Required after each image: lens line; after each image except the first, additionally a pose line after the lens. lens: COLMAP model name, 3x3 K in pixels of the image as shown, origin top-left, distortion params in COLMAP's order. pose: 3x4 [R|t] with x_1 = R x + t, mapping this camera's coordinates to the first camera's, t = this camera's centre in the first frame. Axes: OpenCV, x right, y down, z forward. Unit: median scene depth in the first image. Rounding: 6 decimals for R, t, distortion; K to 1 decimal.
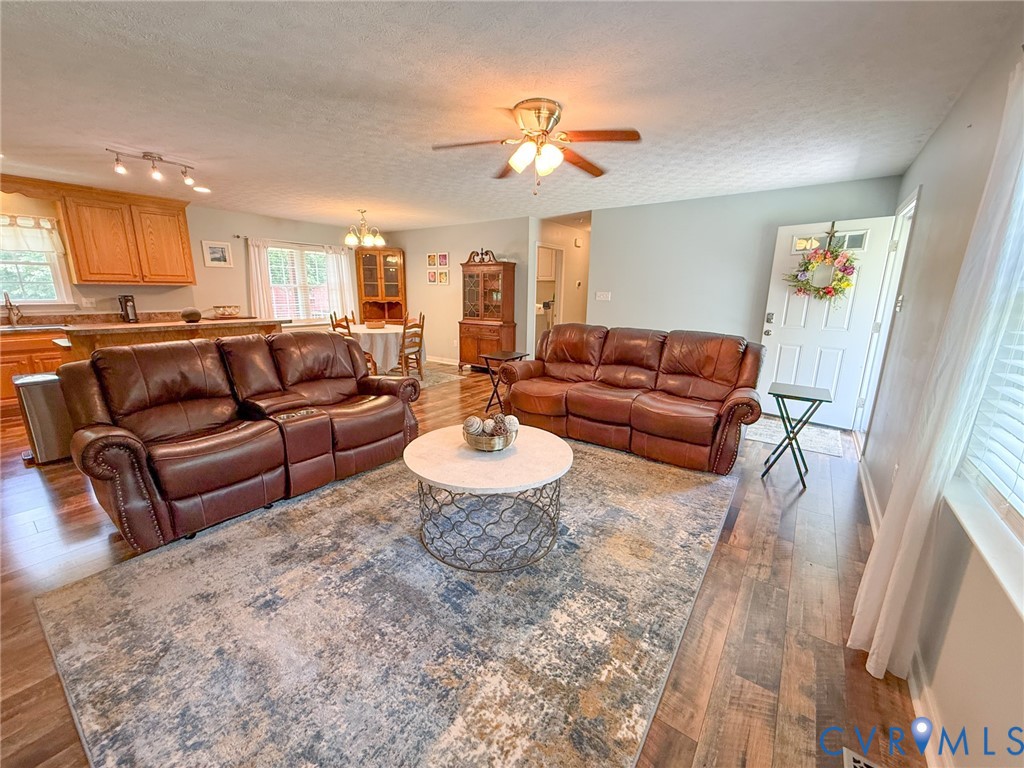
lens RADIAL K [[409.2, 0, 506.6], [0, 409.2, 385.0], [0, 0, 1]] dist [-0.000033, 0.000333]
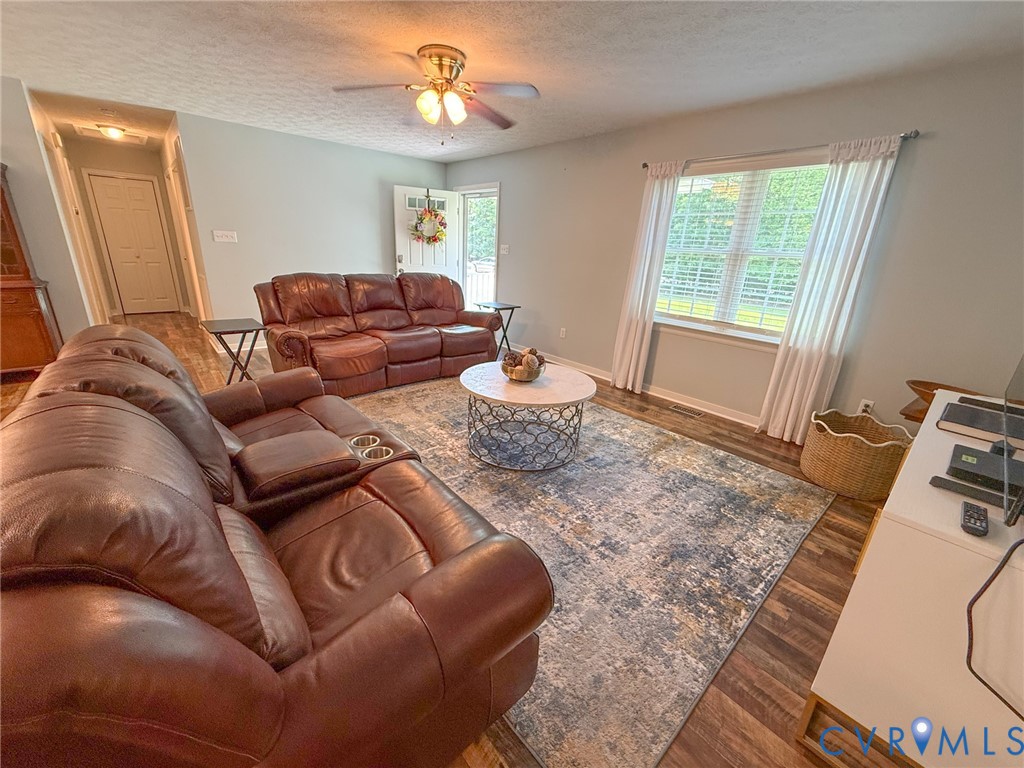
lens RADIAL K [[409.2, 0, 507.0], [0, 409.2, 385.3], [0, 0, 1]] dist [-0.000033, 0.000333]
pose [[0.213925, -0.321041, 0.922588, -0.713362], [0.174093, 0.941862, 0.287380, -0.115182], [-0.961211, 0.099138, 0.257379, 0.440575]]
